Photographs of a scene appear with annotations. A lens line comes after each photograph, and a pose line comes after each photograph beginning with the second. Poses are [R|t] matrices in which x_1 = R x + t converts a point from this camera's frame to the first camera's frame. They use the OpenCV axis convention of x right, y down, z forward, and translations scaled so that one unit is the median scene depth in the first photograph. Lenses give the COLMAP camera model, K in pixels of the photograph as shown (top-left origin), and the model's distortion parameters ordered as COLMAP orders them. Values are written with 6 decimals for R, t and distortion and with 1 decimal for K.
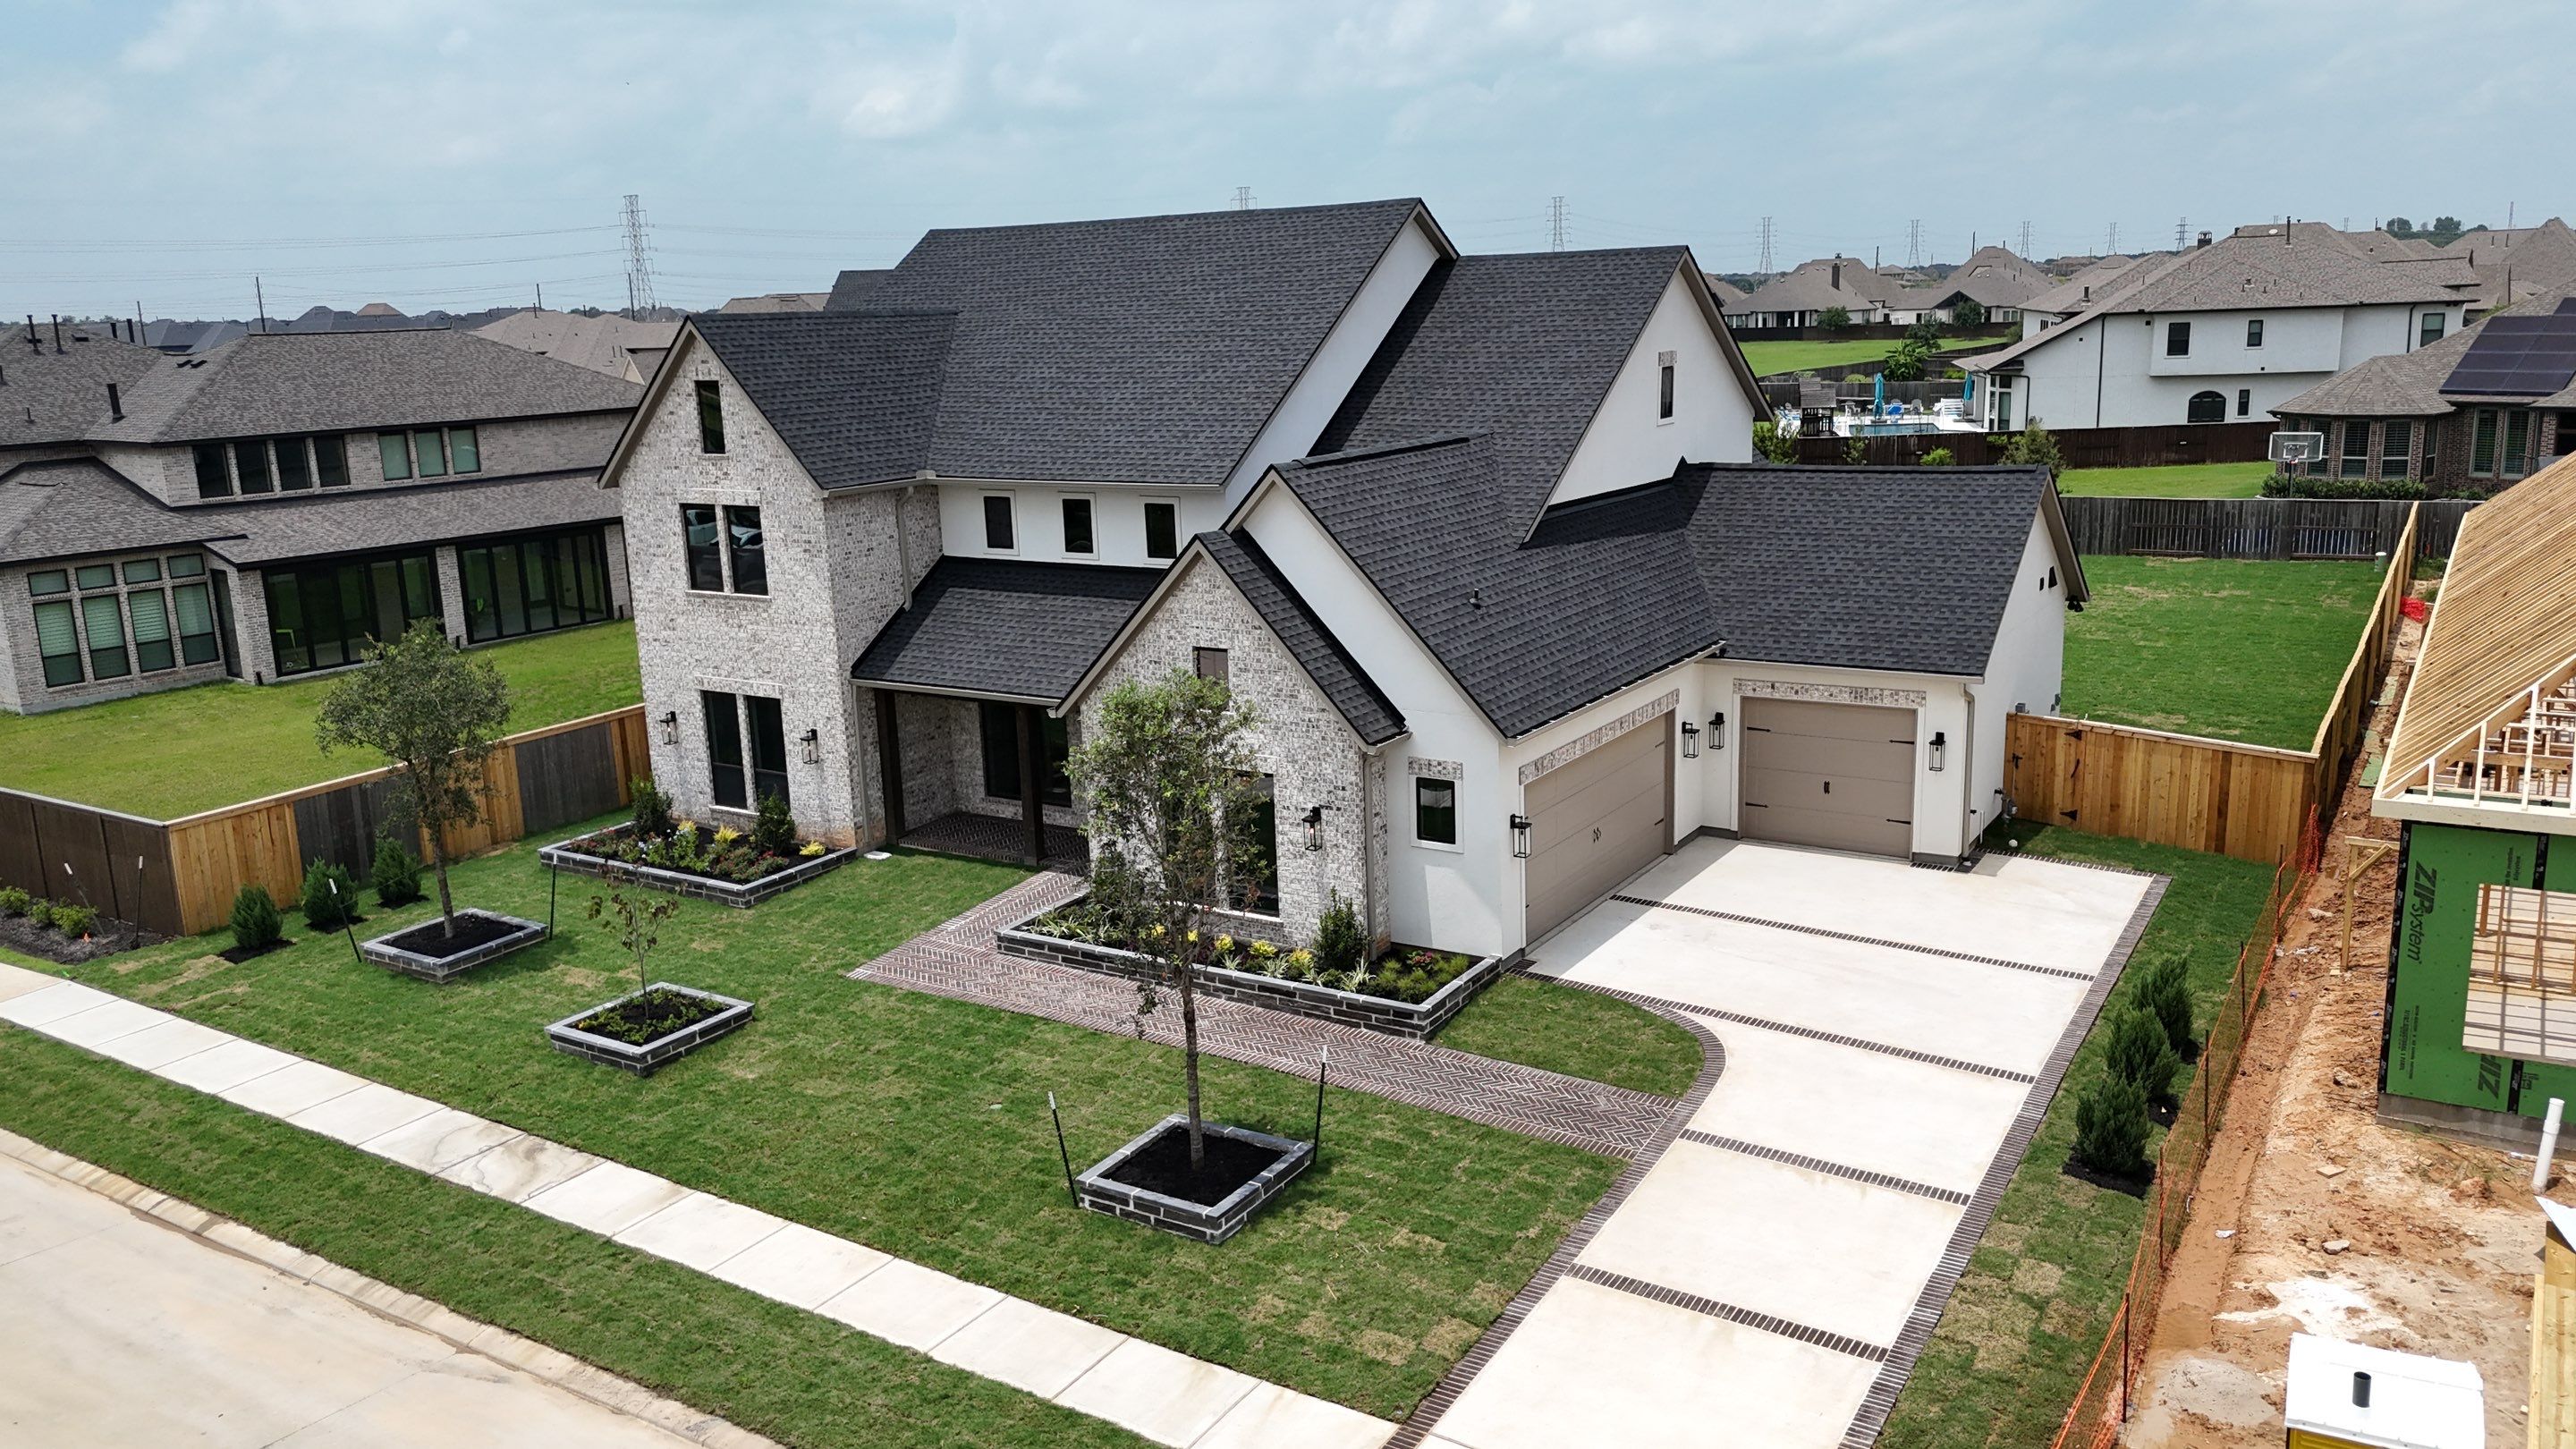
lens RADIAL K [[1893.1, 0, 1290.7], [0, 1893.1, 717.5], [0, 0, 1]] dist [0.041081, -0.027001]
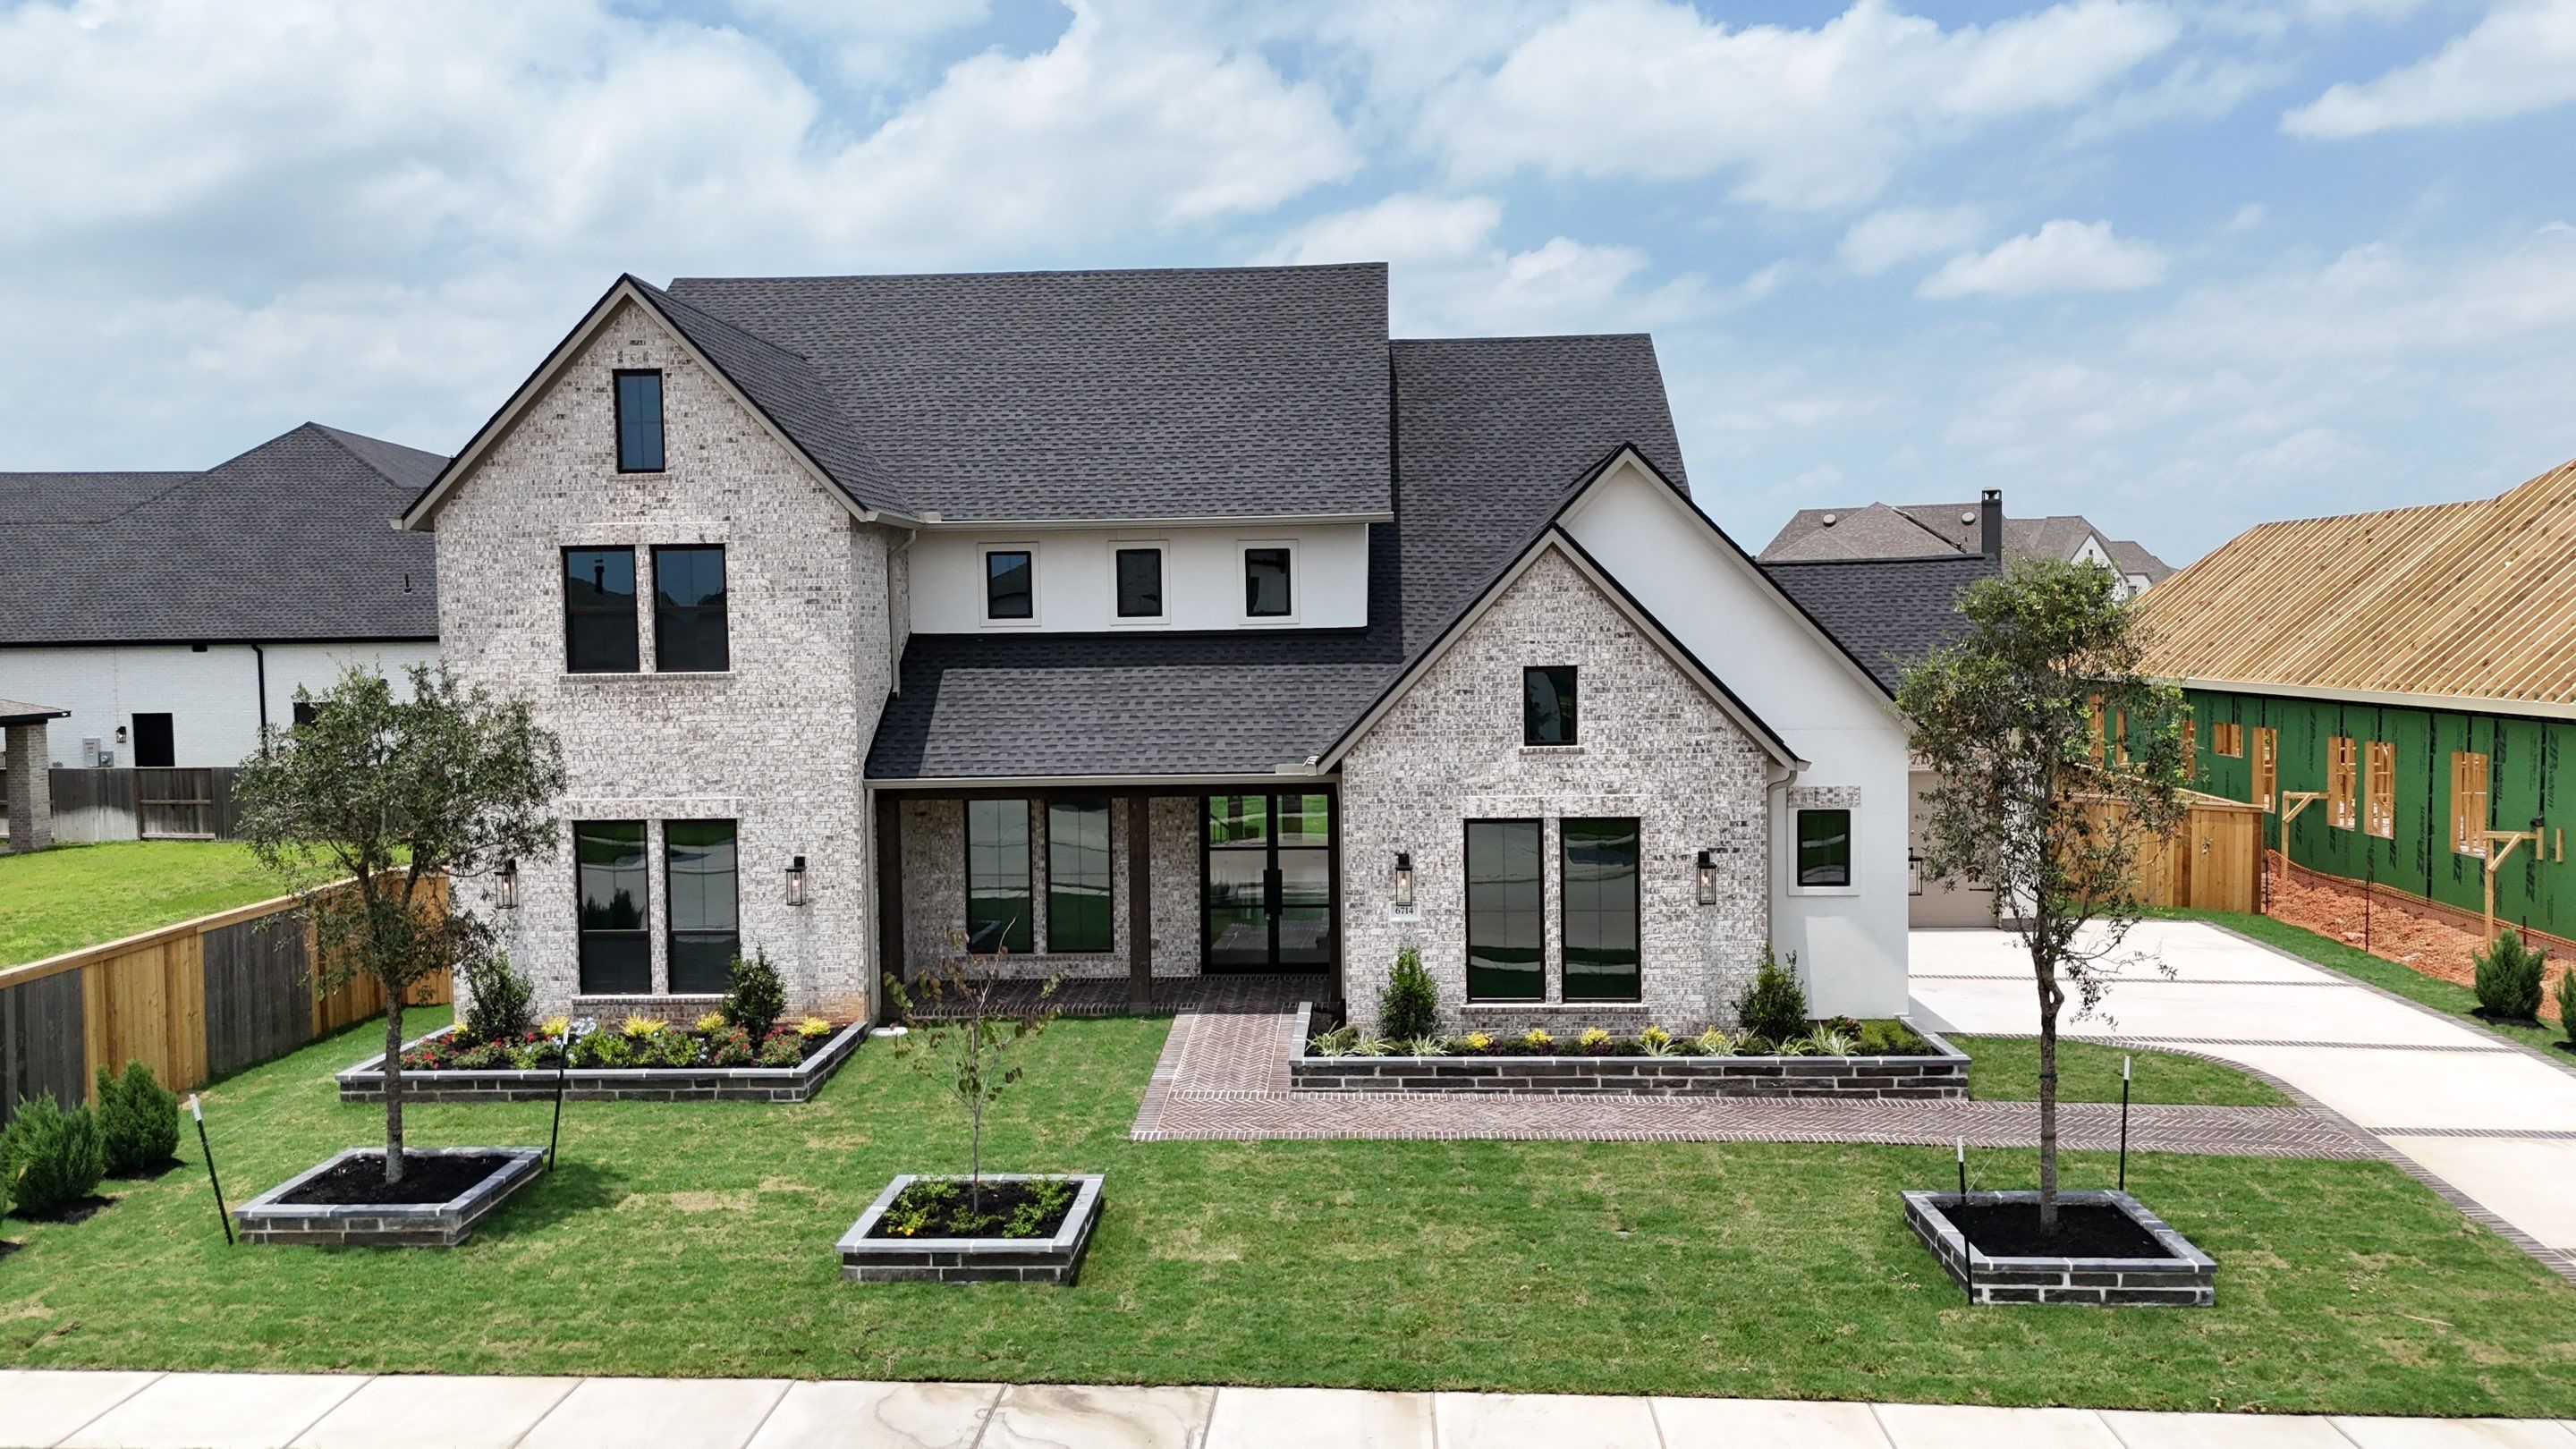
lens RADIAL K [[1893.1, 0, 1280.0], [0, 1893.1, 722.0], [0, 0, 1]] dist [0.041081, -0.027001]
pose [[0.871863, -0.003748, 0.489736, -0.496038], [0.090783, 0.983878, -0.154087, 0.092185], [-0.481263, 0.178802, 0.858147, 0.335215]]
